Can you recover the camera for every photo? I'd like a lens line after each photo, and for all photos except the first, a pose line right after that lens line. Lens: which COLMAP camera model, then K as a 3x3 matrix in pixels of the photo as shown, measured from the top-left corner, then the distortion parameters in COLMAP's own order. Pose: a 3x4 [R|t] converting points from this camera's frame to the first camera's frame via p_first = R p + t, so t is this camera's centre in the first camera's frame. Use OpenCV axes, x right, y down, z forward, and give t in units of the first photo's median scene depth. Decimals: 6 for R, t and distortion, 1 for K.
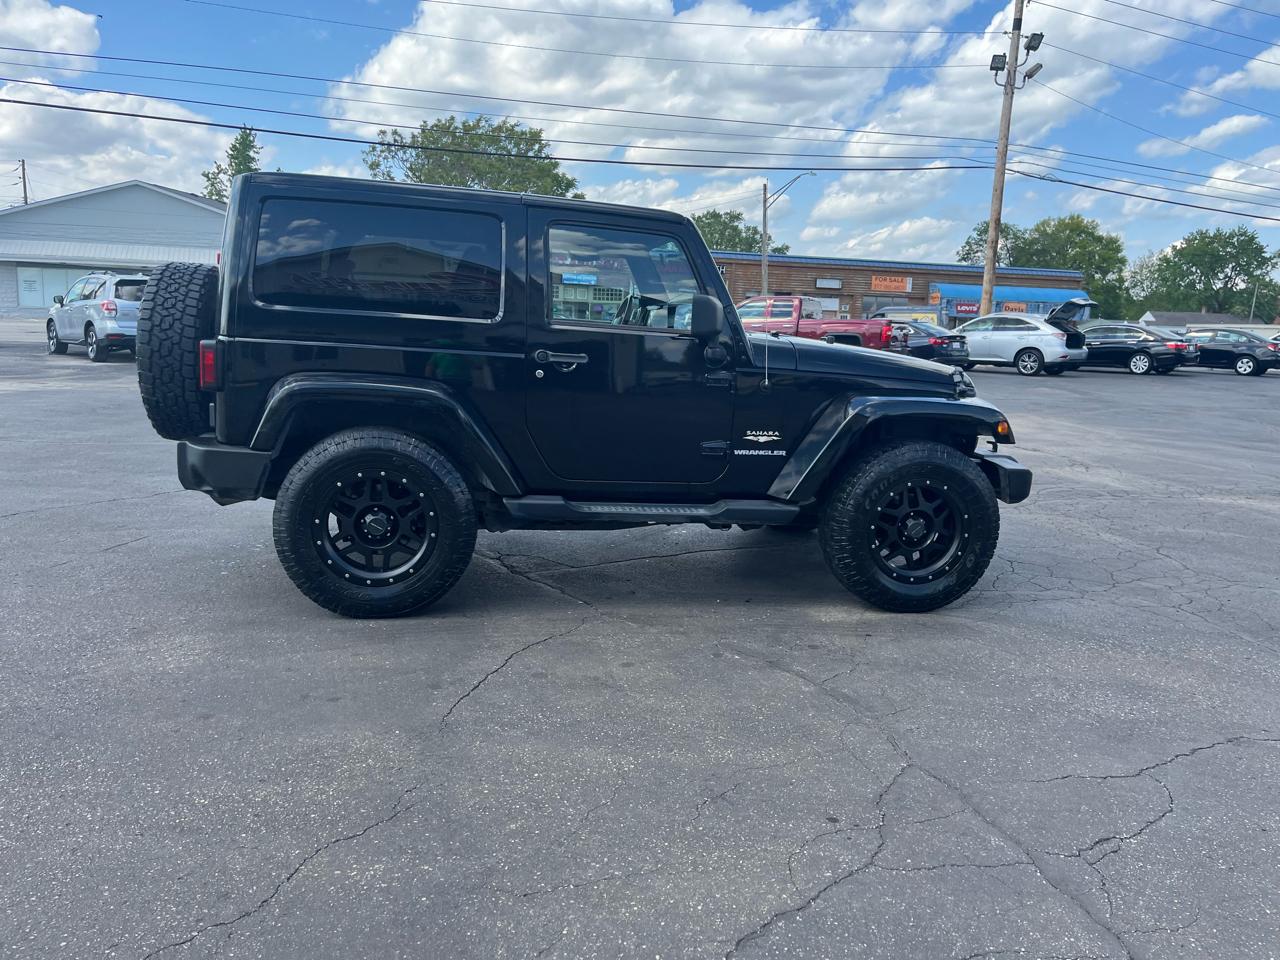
lens RADIAL K [[967.3, 0, 652.9], [0, 967.3, 477.7], [0, 0, 1]] dist [0.086224, -0.122787]
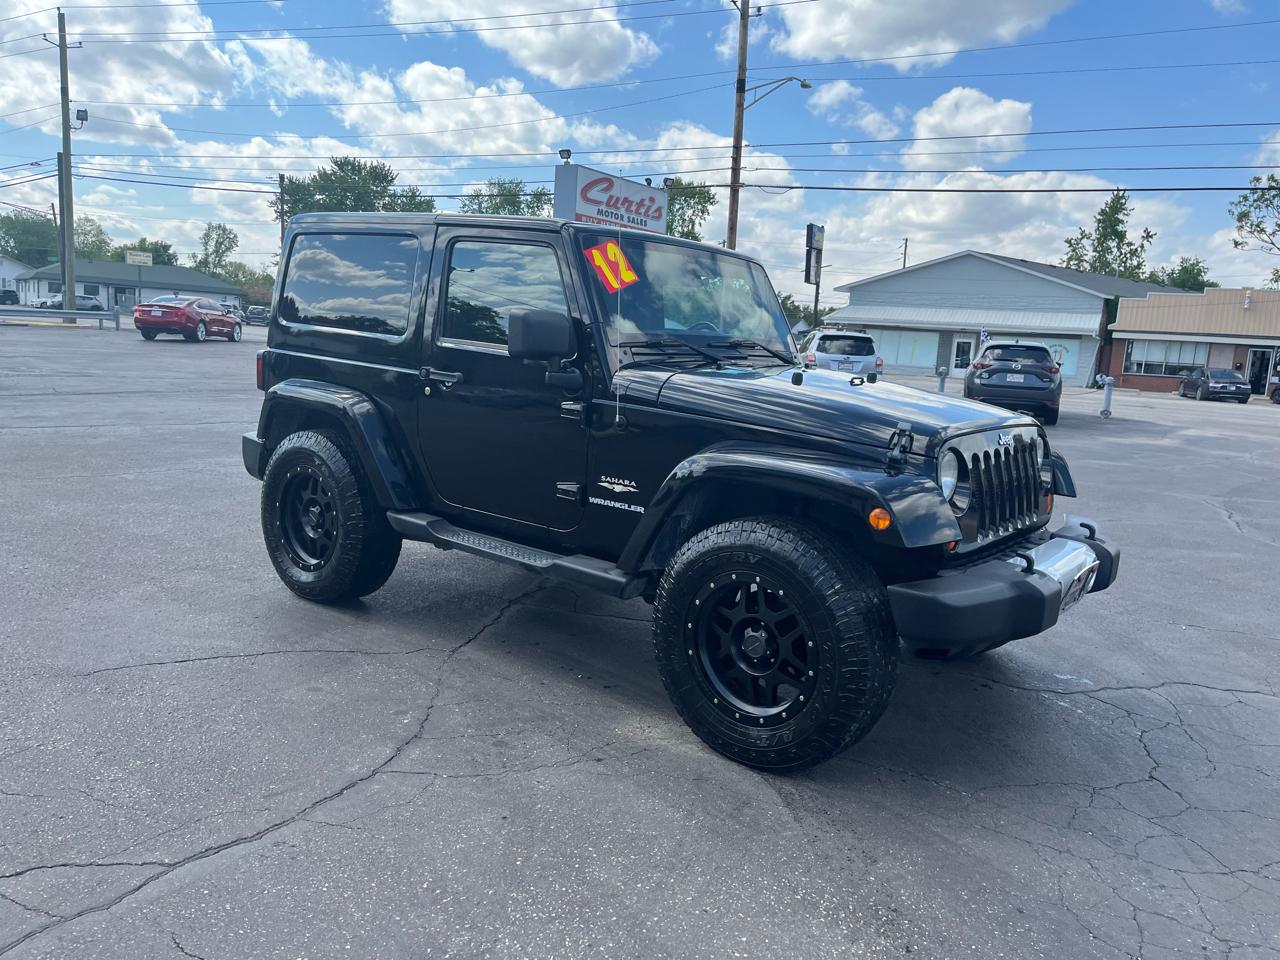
lens RADIAL K [[970.1, 0, 655.0], [0, 970.1, 470.8], [0, 0, 1]] dist [0.060366, -0.061565]
pose [[0.668119, 0.106851, -0.736343, 0.722200], [-0.158782, 0.987313, -0.000801, -0.058050], [0.726915, 0.117453, 0.676608, 0.468064]]
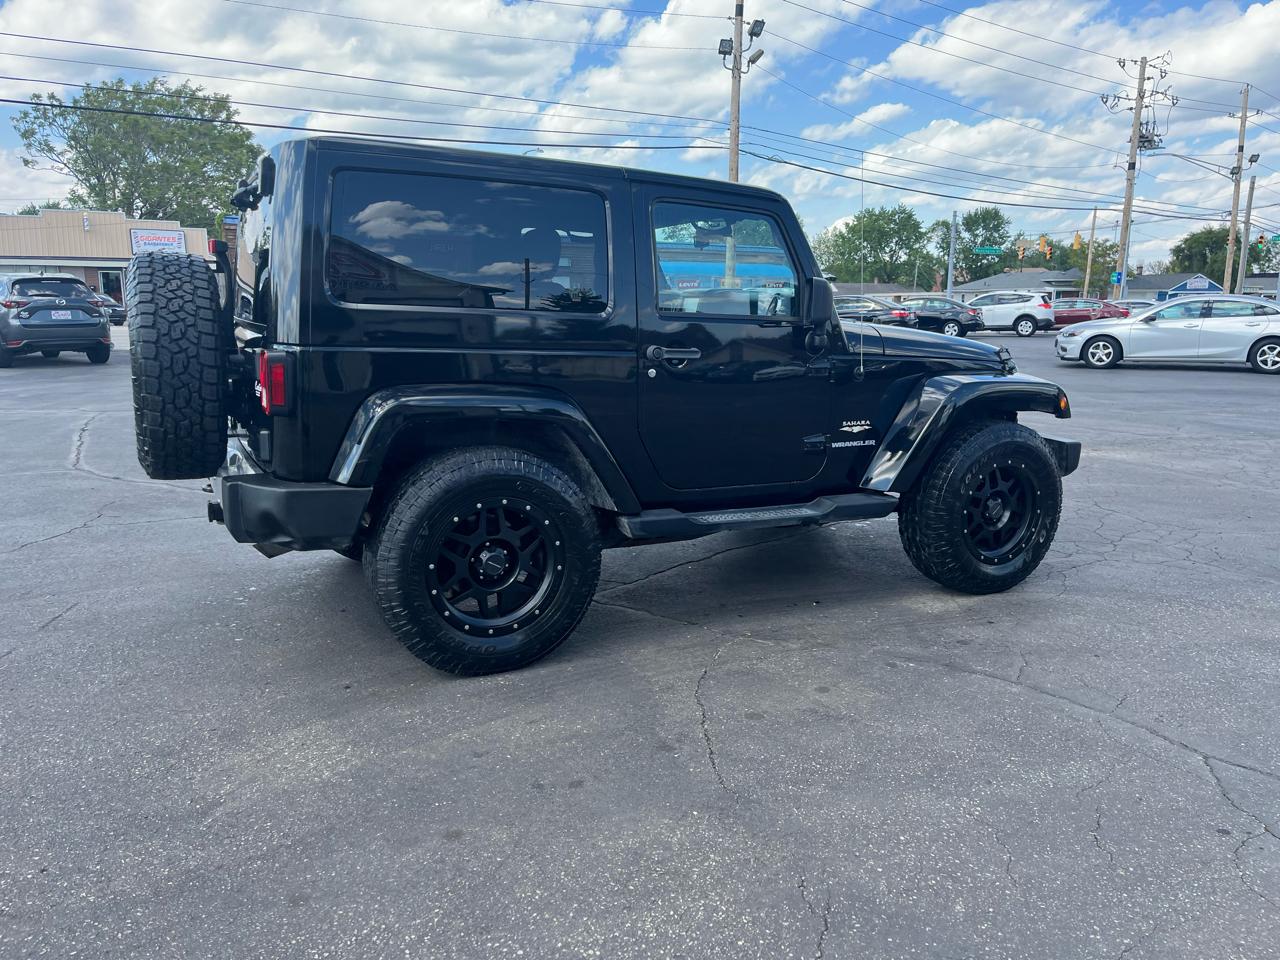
lens RADIAL K [[967.3, 0, 652.9], [0, 967.3, 477.7], [0, 0, 1]] dist [0.086224, -0.122787]
pose [[0.956863, -0.079172, 0.279545, -0.342853], [0.073209, 0.996812, 0.031727, -0.037074], [-0.281166, -0.009893, 0.959608, 0.142664]]
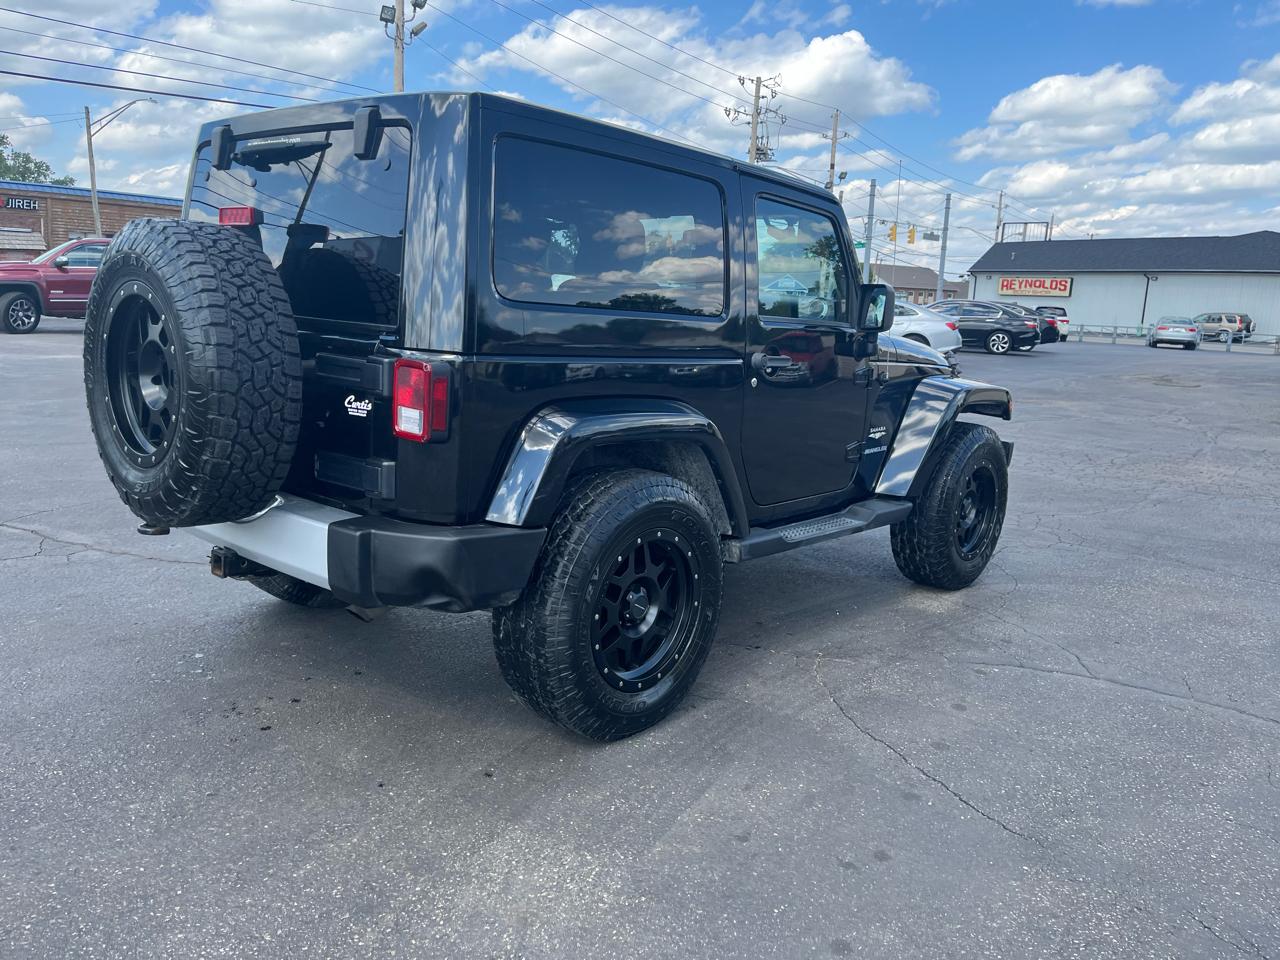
lens RADIAL K [[965.0, 0, 648.5], [0, 965.0, 461.9], [0, 0, 1]] dist [0.089226, -0.127923]
pose [[0.786677, -0.105283, 0.608322, -0.635934], [0.083828, 0.994442, 0.063703, -0.092655], [-0.611647, 0.000881, 0.791130, 0.382943]]
